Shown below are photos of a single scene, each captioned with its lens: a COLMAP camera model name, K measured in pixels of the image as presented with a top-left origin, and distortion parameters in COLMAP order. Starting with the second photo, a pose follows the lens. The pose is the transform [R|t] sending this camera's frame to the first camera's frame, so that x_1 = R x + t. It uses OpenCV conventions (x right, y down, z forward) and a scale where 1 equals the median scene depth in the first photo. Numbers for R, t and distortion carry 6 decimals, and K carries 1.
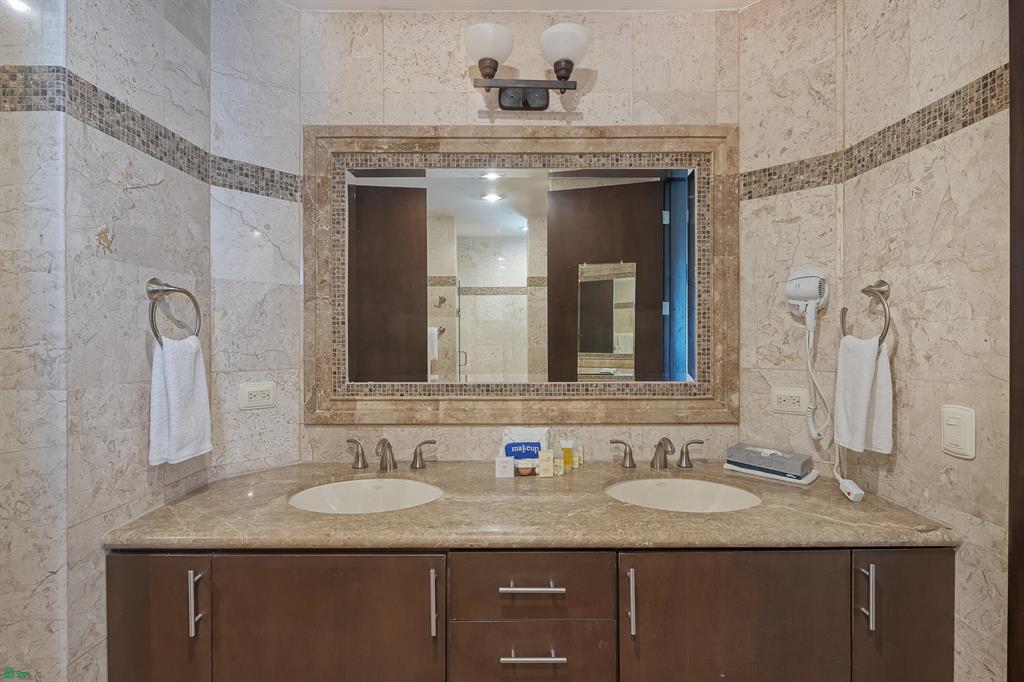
lens RADIAL K [[496.5, 0, 512.0], [0, 496.5, 341.0], [0, 0, 1]] dist [-0.001042, -0.001748]
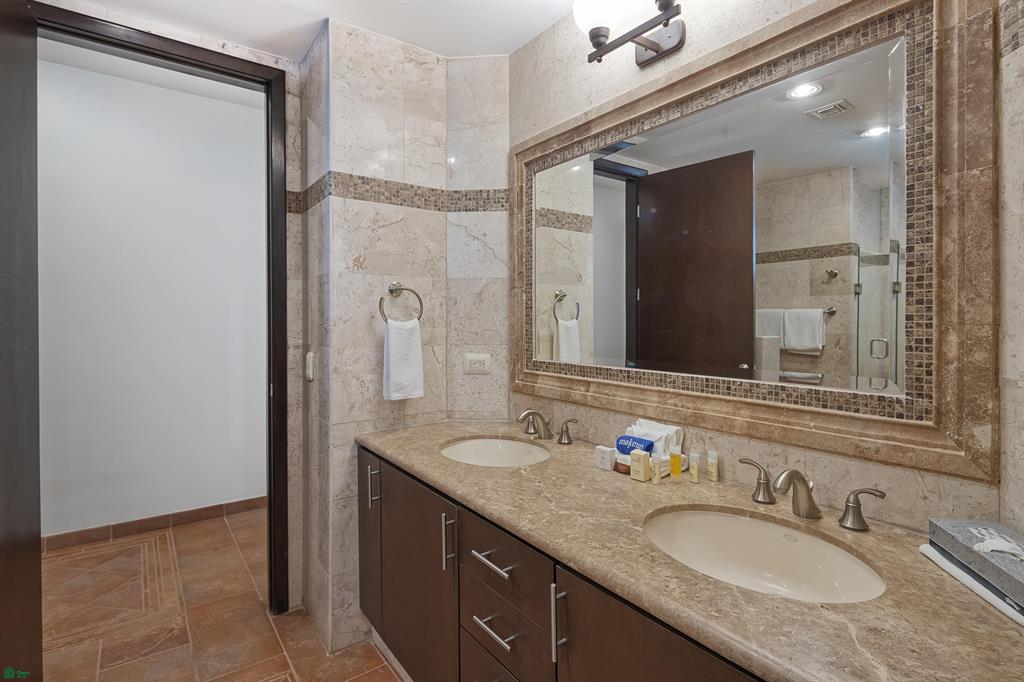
lens RADIAL K [[497.8, 0, 511.1], [0, 497.8, 326.6], [0, 0, 1]] dist [0.000274, -0.001332]
pose [[0.588700, 0.011327, -0.808273, 0.607437], [-0.008222, 0.999934, 0.008024, -0.000459], [0.808310, 0.001922, 0.588754, 0.287973]]
